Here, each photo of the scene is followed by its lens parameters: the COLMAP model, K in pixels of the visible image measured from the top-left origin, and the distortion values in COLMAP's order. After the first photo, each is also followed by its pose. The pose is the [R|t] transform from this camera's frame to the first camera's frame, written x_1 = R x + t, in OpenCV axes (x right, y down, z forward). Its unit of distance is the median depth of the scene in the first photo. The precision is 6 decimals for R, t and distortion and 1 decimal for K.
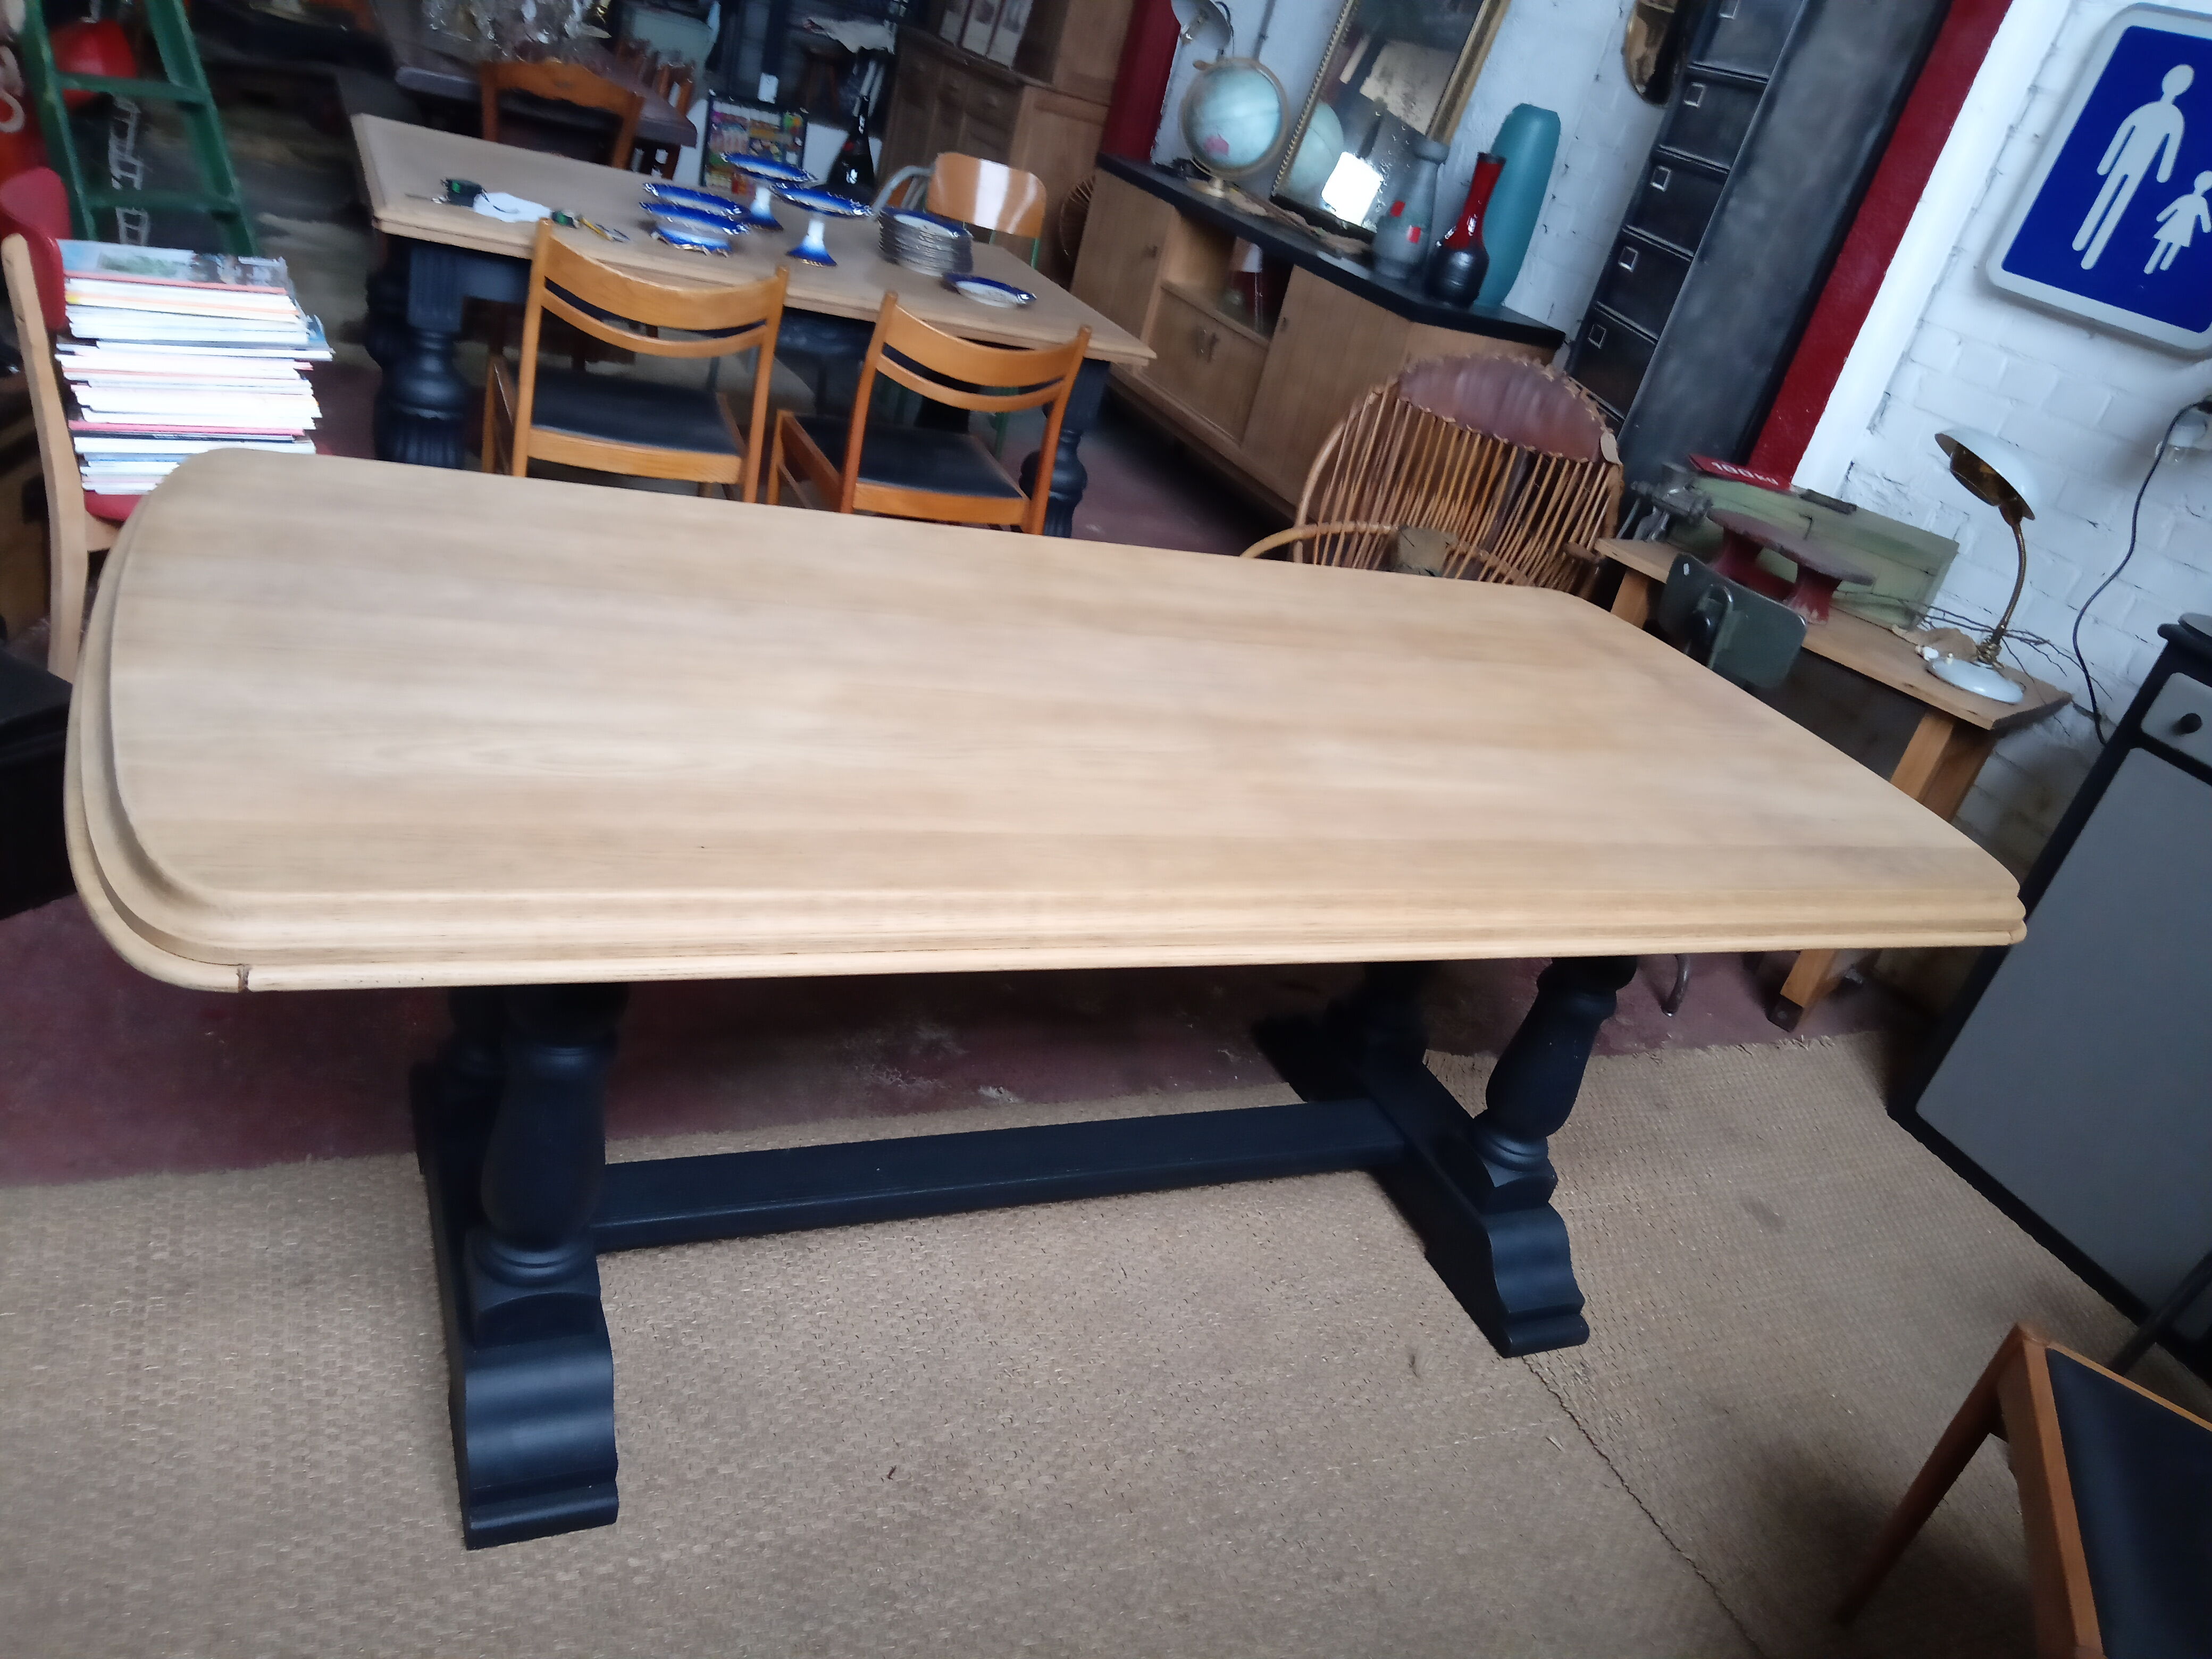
lens RADIAL K [[1671.8, 0, 1108.4], [0, 1671.8, 813.0], [0, 0, 1]] dist [0.025604, 0.003442]
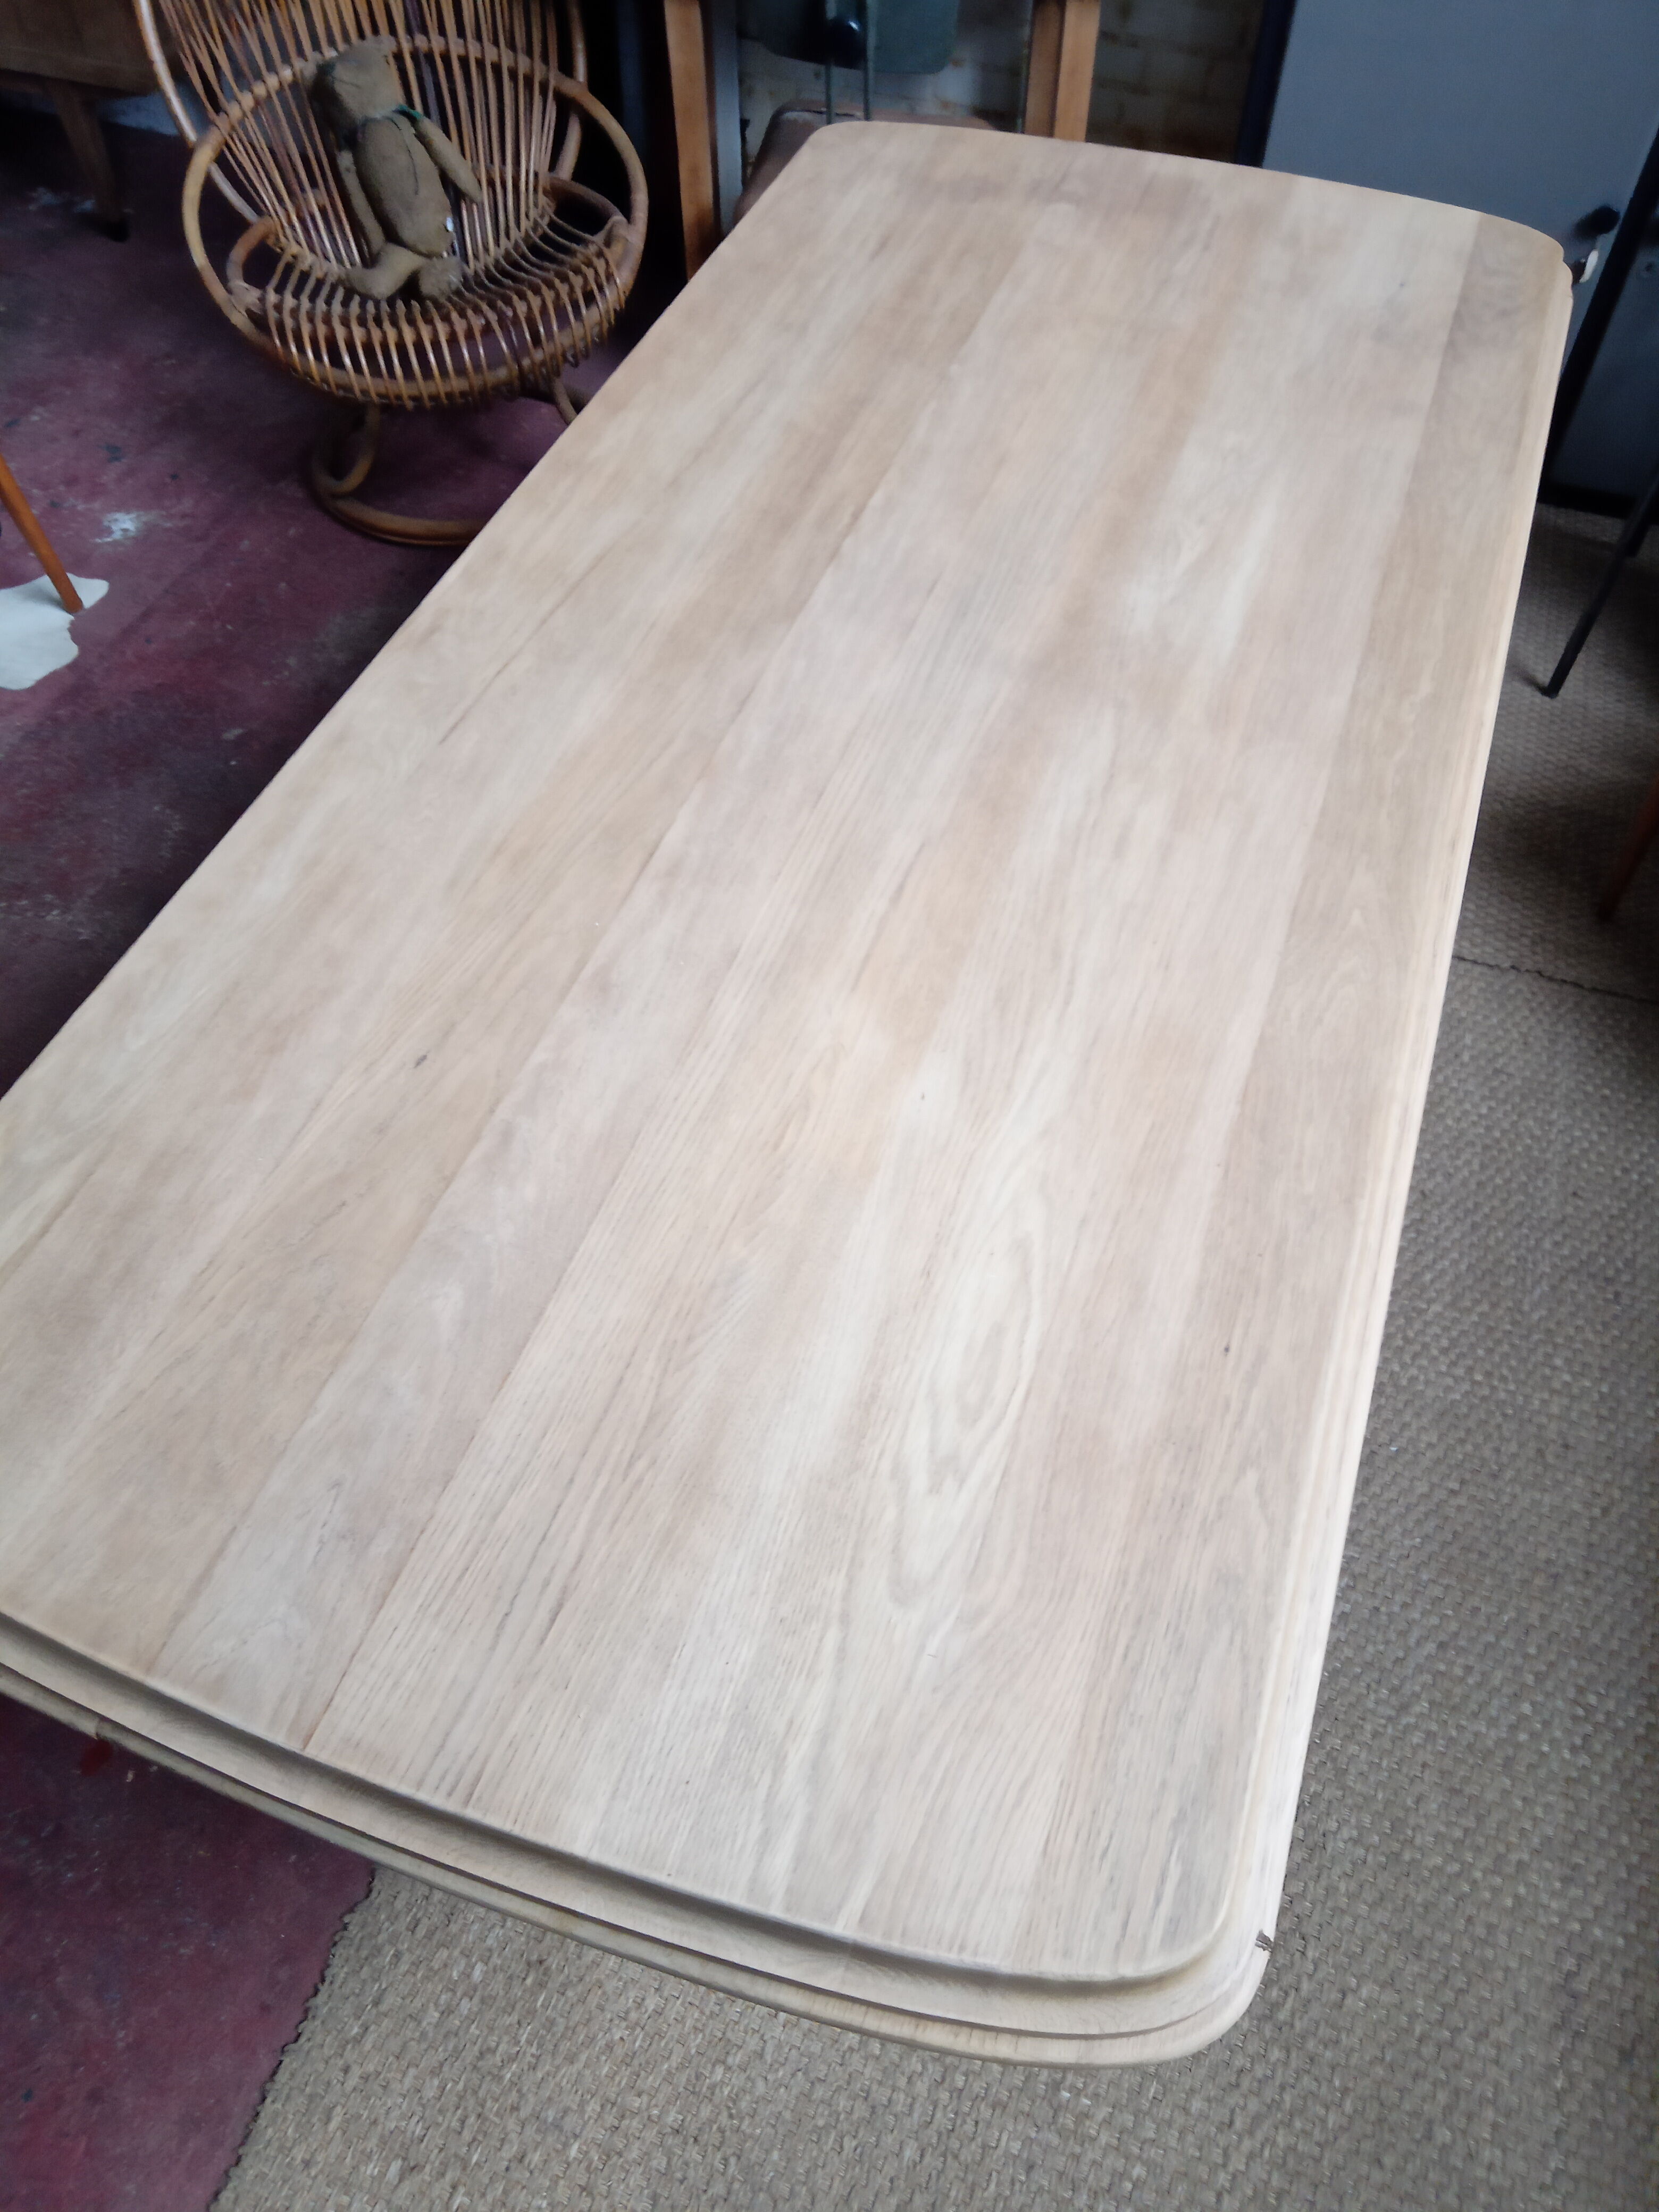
lens RADIAL K [[1677.1, 0, 829.5], [0, 1677.1, 1106.0], [0, 0, 1]] dist [0.066804, -0.073652]
pose [[0.675105, -0.699309, 0.234949, -0.217845], [0.469426, 0.652896, 0.594446, -0.283049], [-0.569098, -0.291022, 0.769047, 0.239708]]
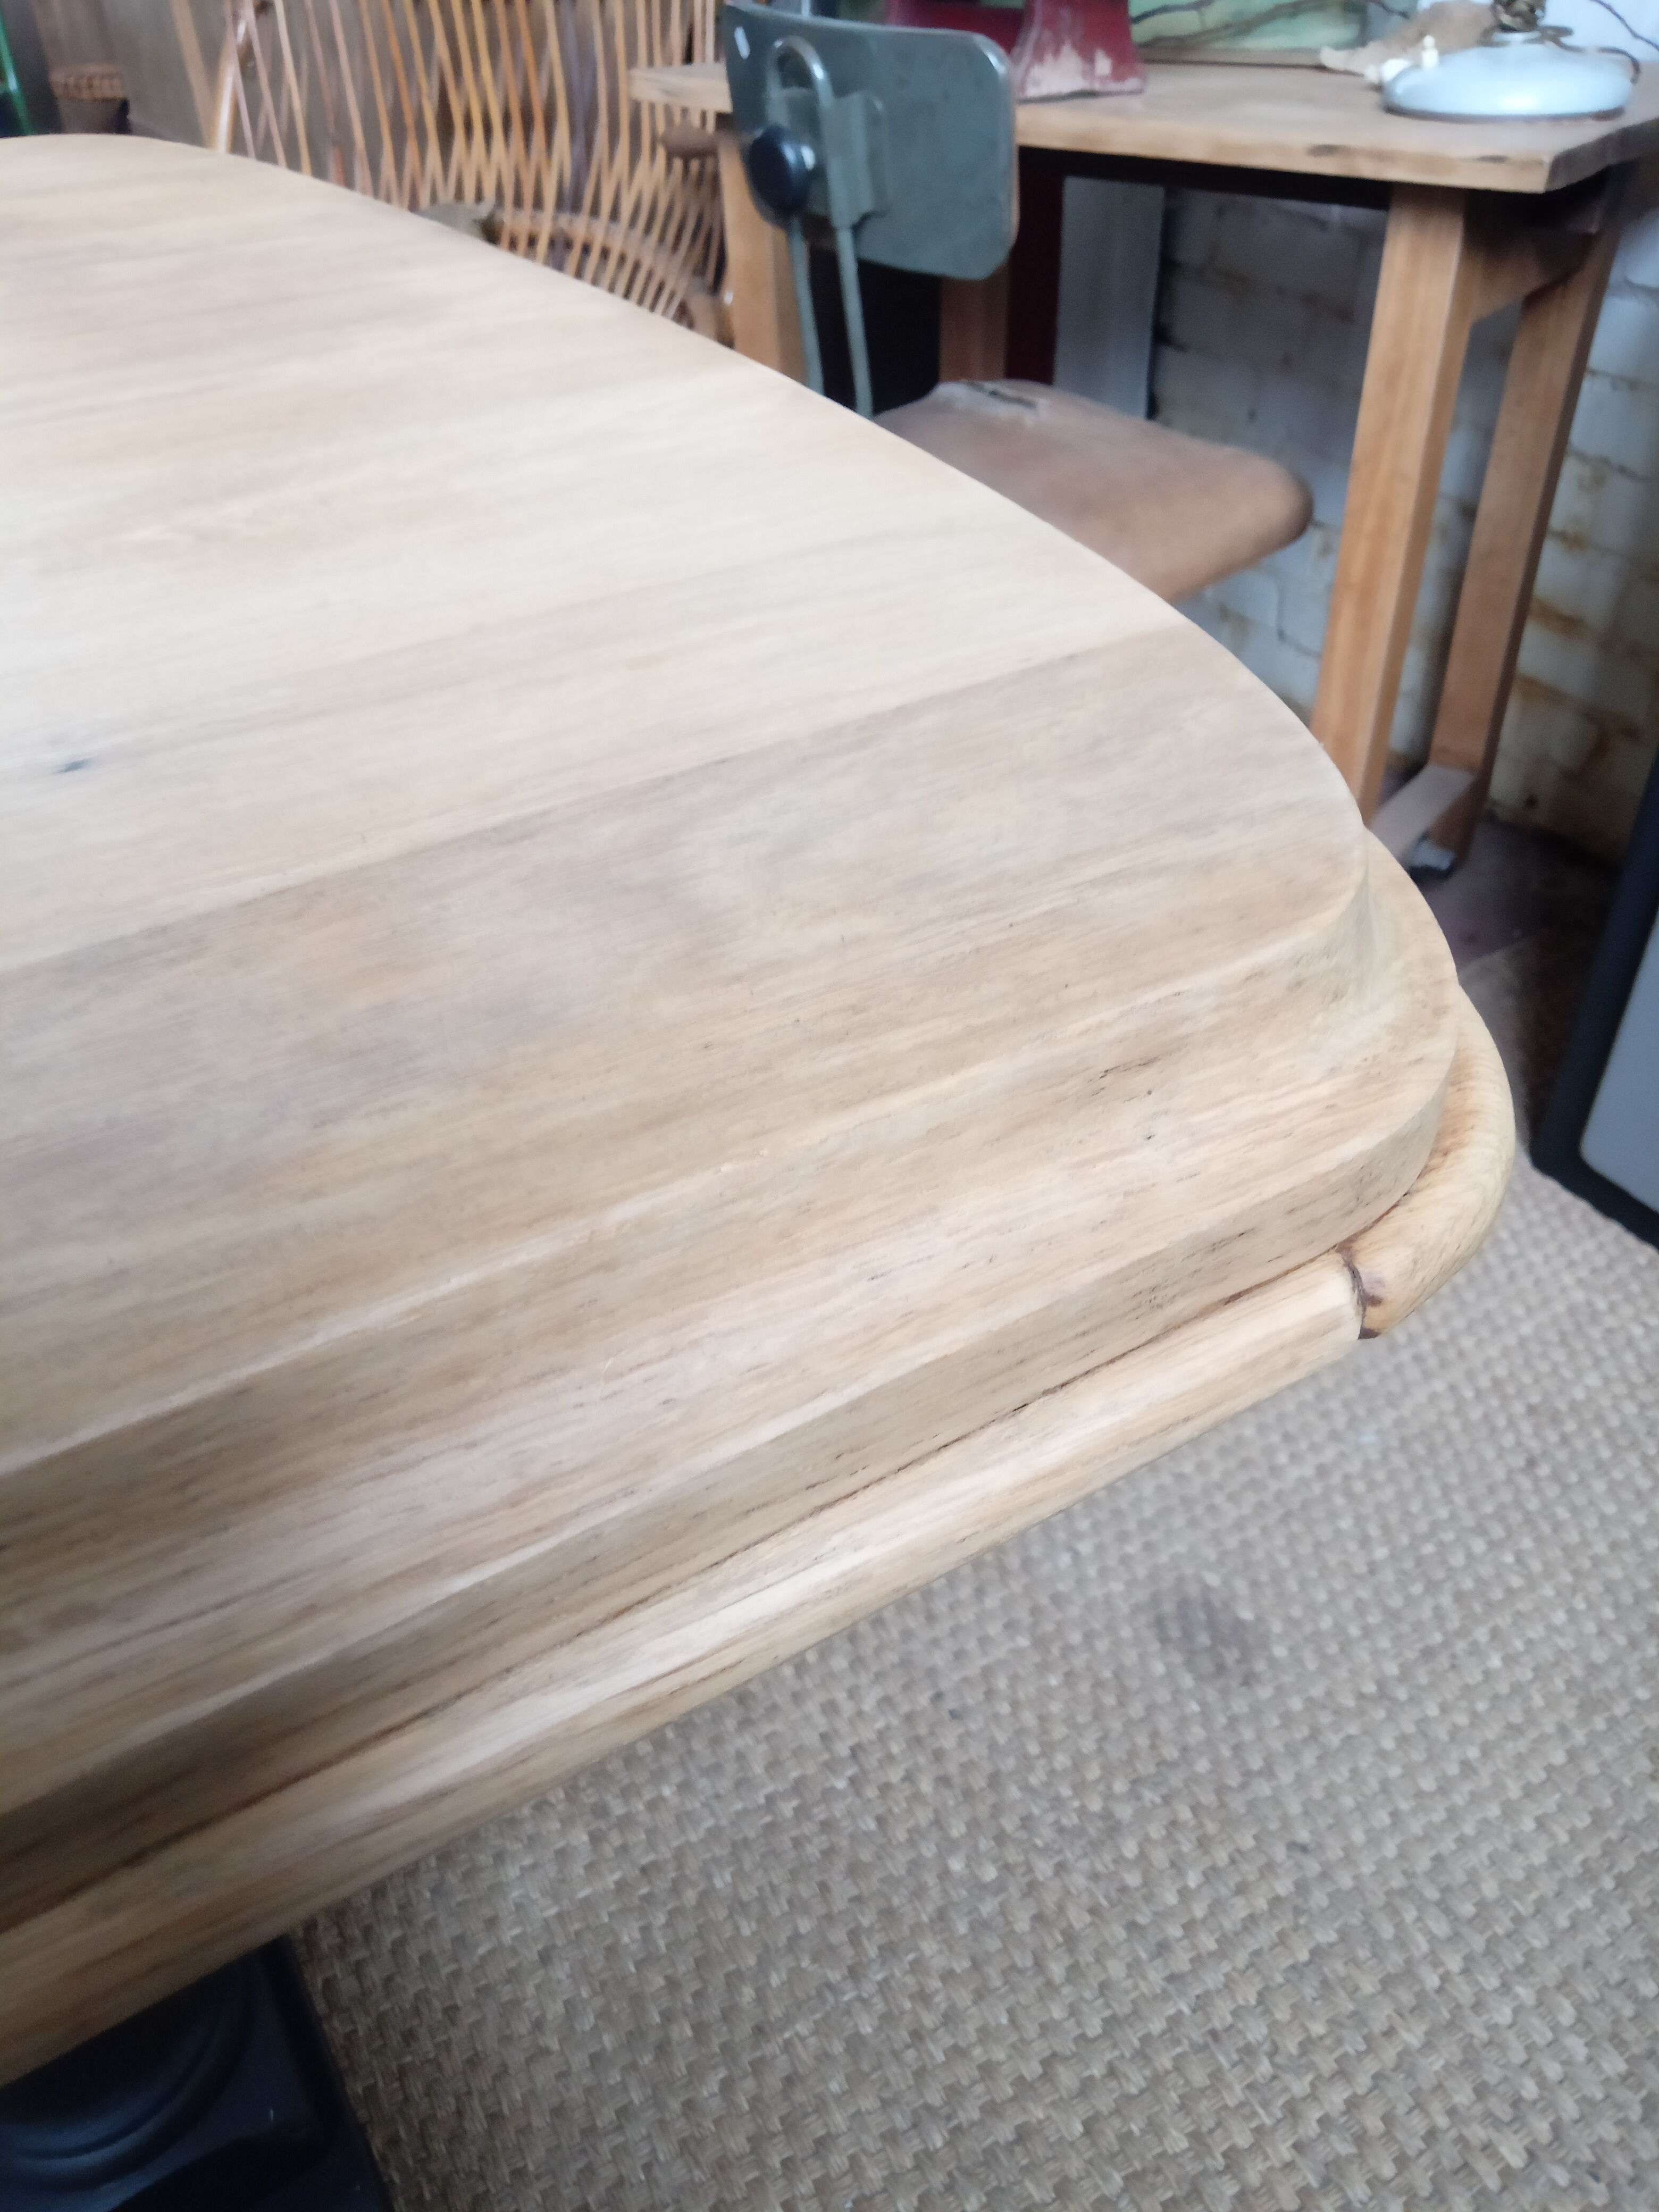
lens RADIAL K [[1677.1, 0, 829.5], [0, 1677.1, 1106.0], [0, 0, 1]] dist [0.066804, -0.073652]
pose [[0.954833, -0.286162, -0.080035, 0.350808], [0.296750, 0.932184, 0.207299, 0.011550], [0.015286, -0.221686, 0.974998, 0.599352]]
